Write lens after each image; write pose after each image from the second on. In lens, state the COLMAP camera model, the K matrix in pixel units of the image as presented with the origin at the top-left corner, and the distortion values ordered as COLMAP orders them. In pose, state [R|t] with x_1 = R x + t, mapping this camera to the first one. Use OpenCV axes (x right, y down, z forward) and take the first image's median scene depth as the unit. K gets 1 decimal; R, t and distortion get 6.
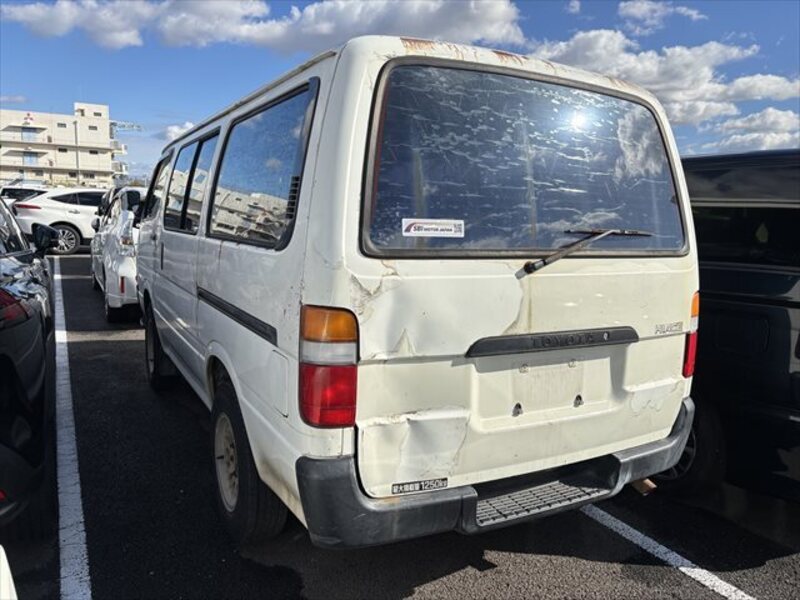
lens RADIAL K [[593.4, 0, 394.0], [0, 593.4, 300.6], [0, 0, 1]] dist [0.110721, -0.136310]
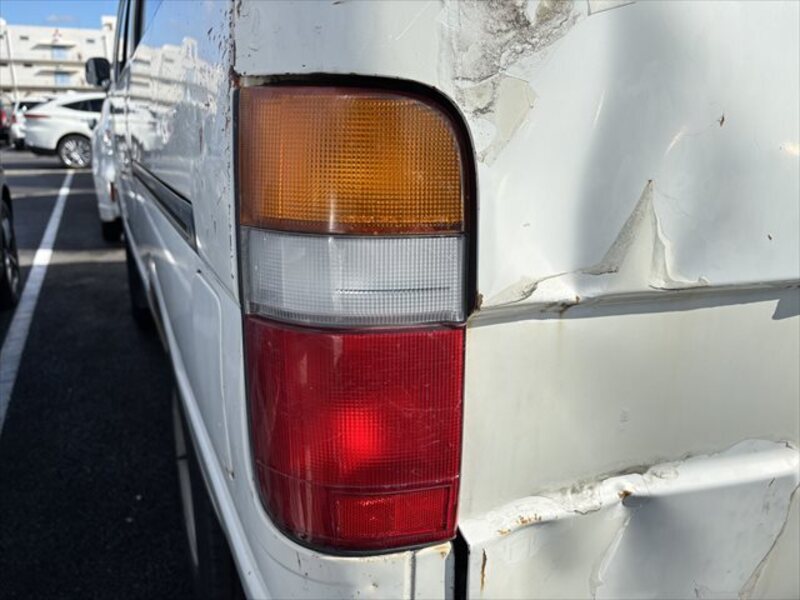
lens RADIAL K [[615.9, 0, 400.0], [0, 615.9, 300.0], [0, 0, 1]] dist [-0.009231, -0.006329]
pose [[0.998139, -0.008553, -0.060372, -0.054255], [0.016330, 0.991441, 0.129530, 0.046452], [0.058747, -0.130275, 0.989736, 0.542473]]
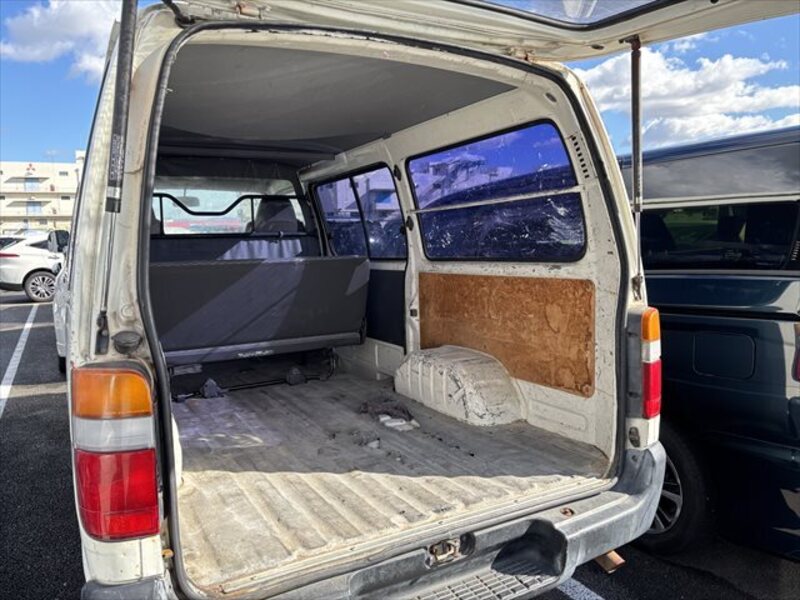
lens RADIAL K [[593.4, 0, 394.0], [0, 593.4, 300.6], [0, 0, 1]] dist [0.110721, -0.136310]
pose [[0.998088, -0.060531, -0.012472, 0.174547], [0.059941, 0.997266, -0.043220, -0.011989], [0.015054, 0.042390, 0.998988, 0.209327]]
